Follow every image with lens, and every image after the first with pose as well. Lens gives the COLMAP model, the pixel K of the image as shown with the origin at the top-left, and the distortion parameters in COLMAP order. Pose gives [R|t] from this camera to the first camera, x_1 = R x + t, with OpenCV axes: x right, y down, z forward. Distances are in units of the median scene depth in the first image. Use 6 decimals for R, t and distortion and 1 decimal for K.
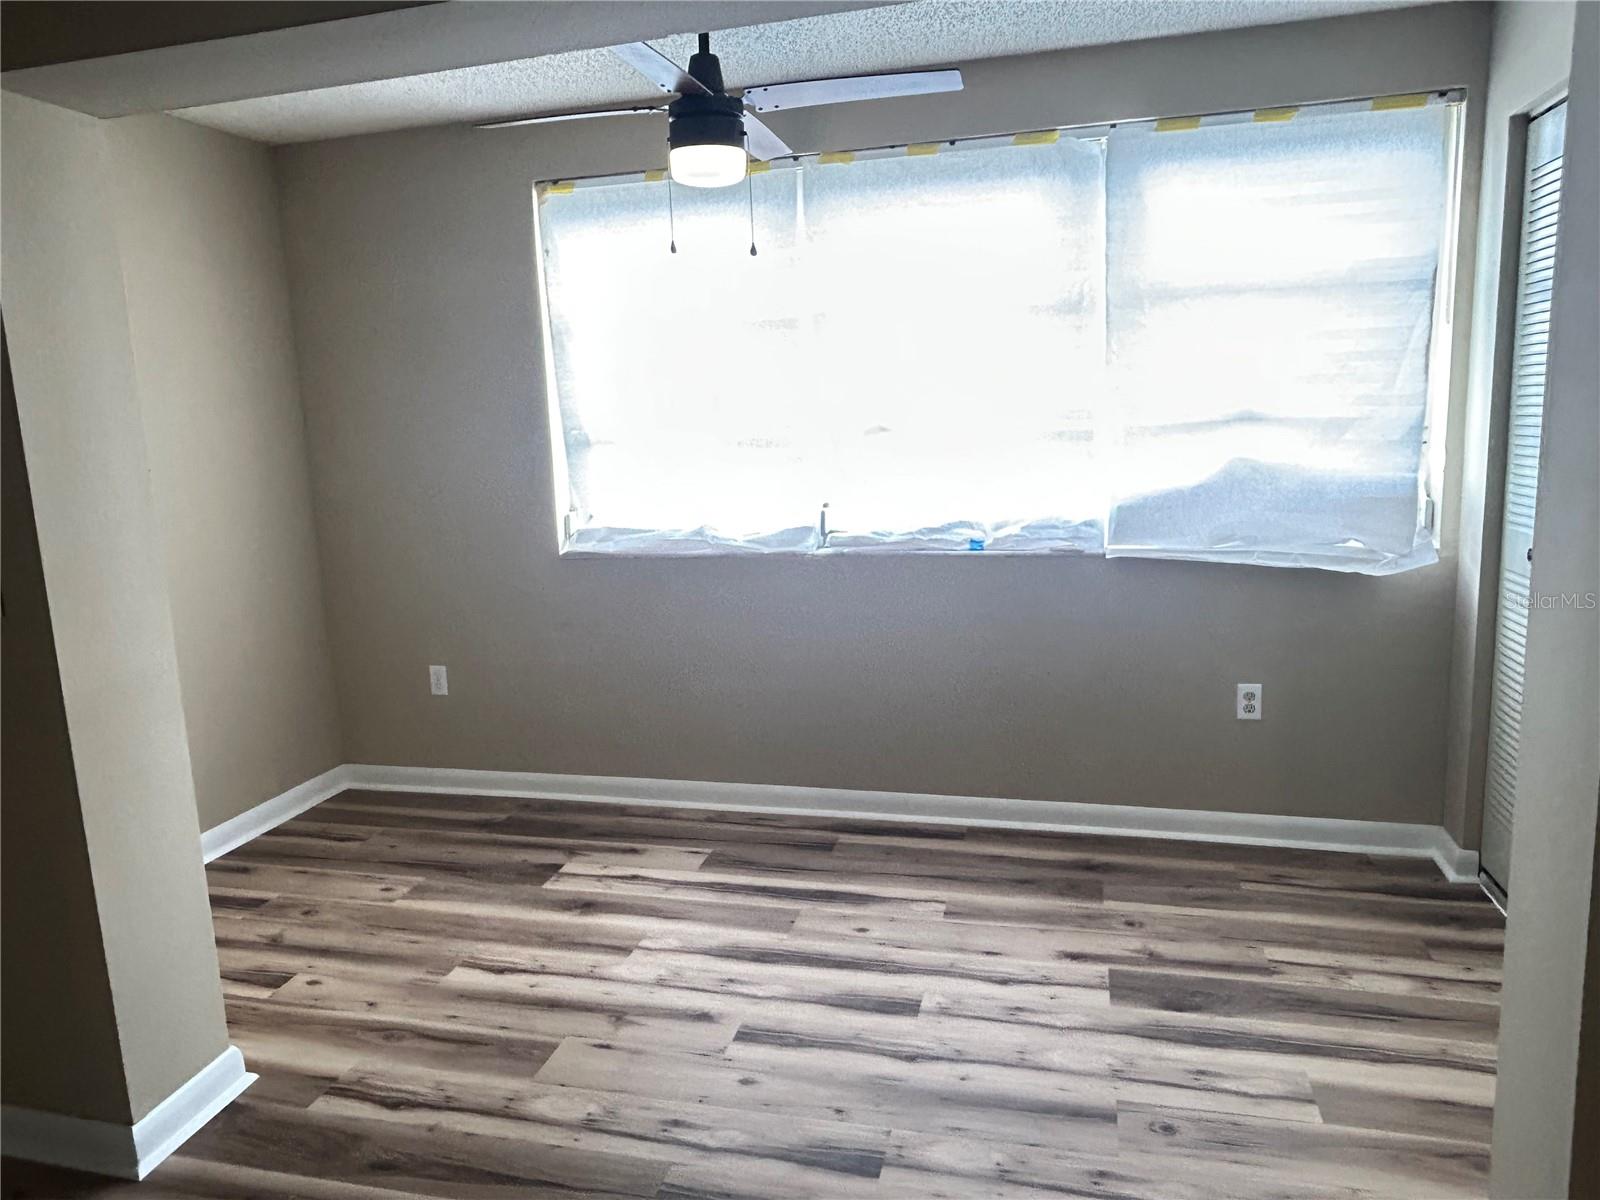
lens RADIAL K [[1077.5, 0, 800.0], [0, 1077.5, 600.0], [0, 0, 1]] dist [-0.008329, -0.005087]
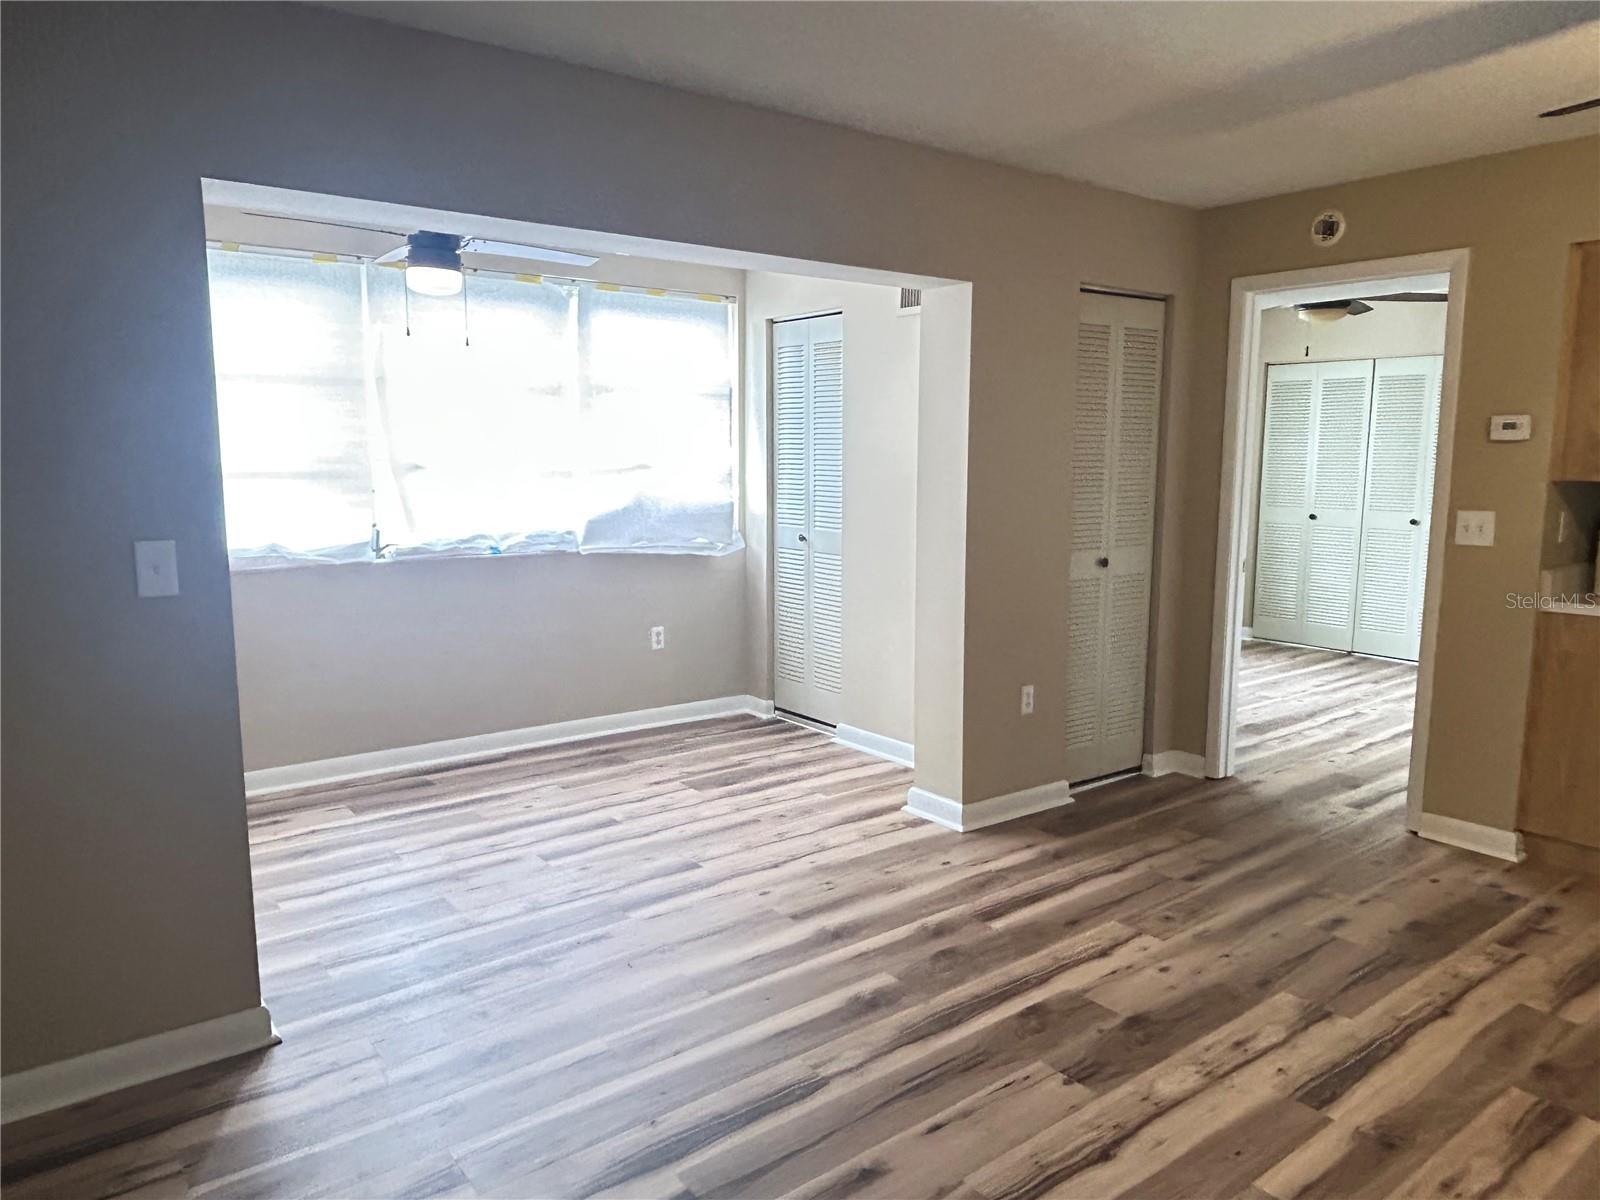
lens RADIAL K [[1077.5, 0, 800.0], [0, 1077.5, 600.0], [0, 0, 1]] dist [-0.008329, -0.005087]
pose [[0.602372, -0.067109, 0.795390, -0.810780], [0.109510, 0.993985, 0.000930, 0.063071], [-0.790668, 0.086542, 0.606098, -0.188635]]
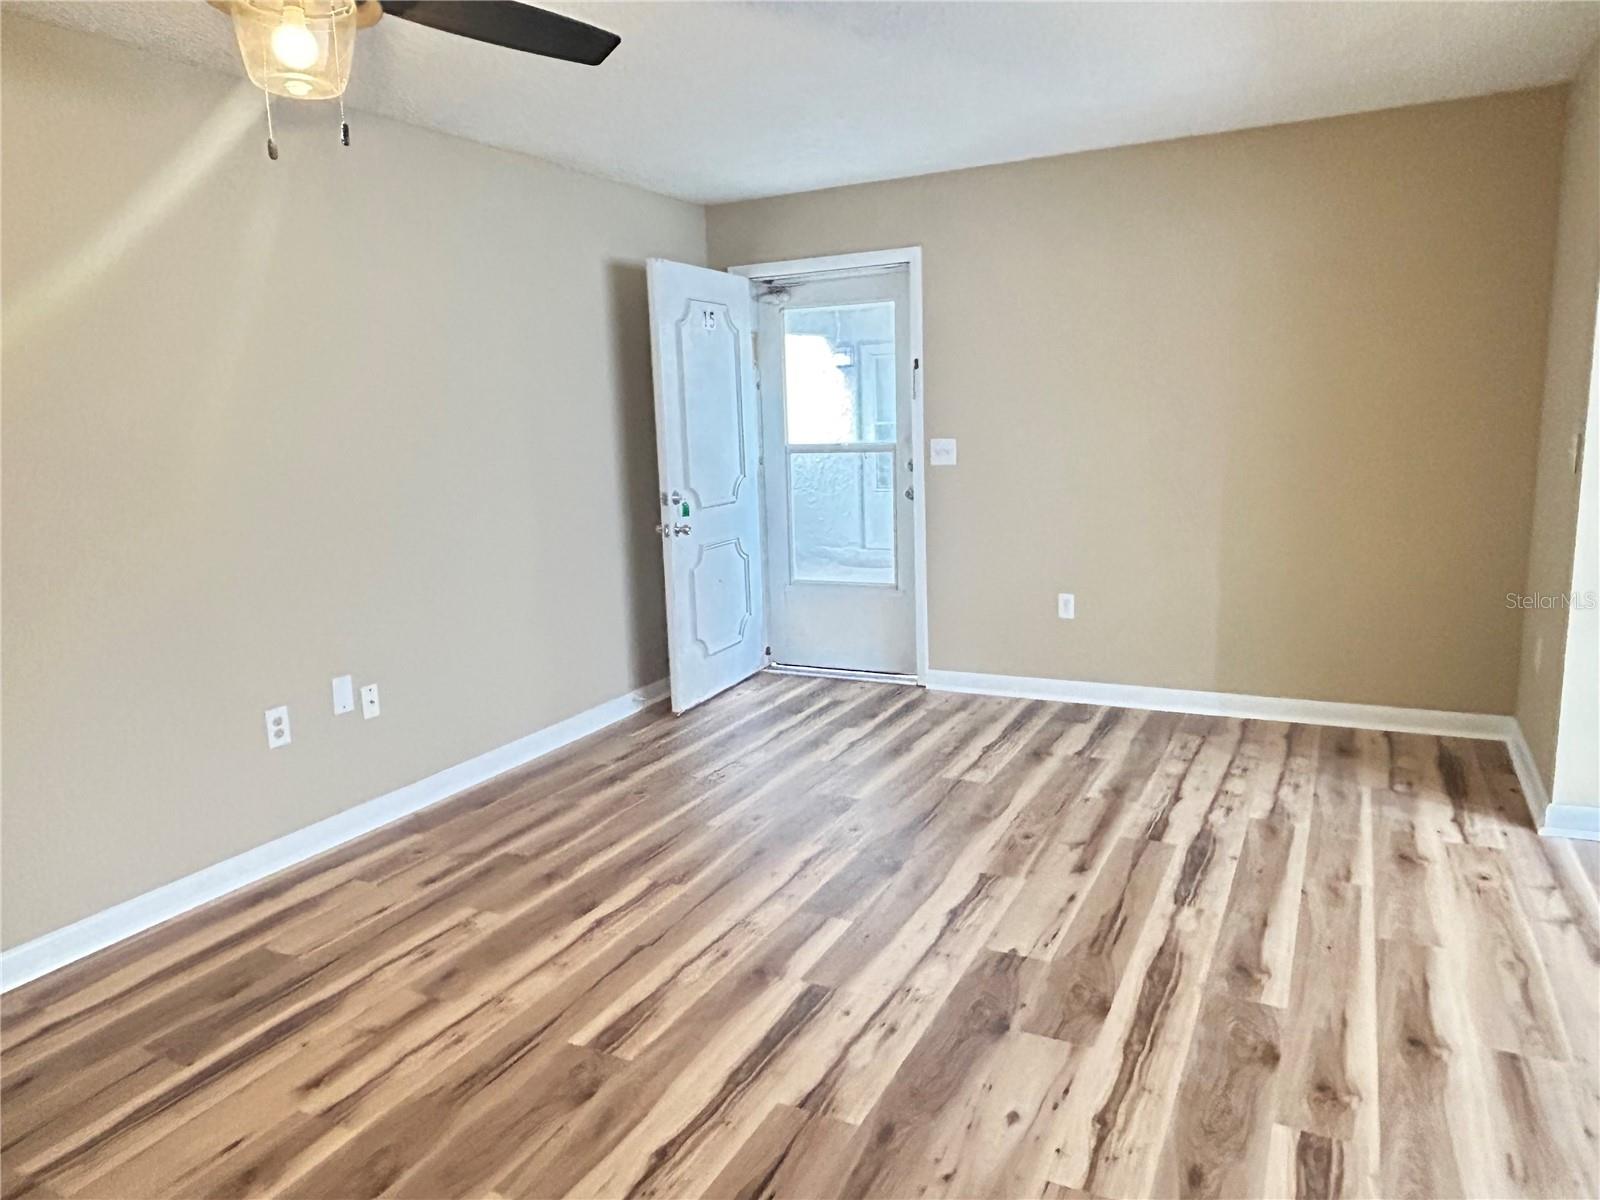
lens RADIAL K [[1077.5, 0, 800.0], [0, 1077.5, 600.0], [0, 0, 1]] dist [-0.008329, -0.005087]
pose [[-0.196911, 0.220635, -0.955273, 0.664546], [-0.124275, 0.960873, 0.247545, -0.033825], [0.972513, 0.167460, -0.161787, 0.076921]]
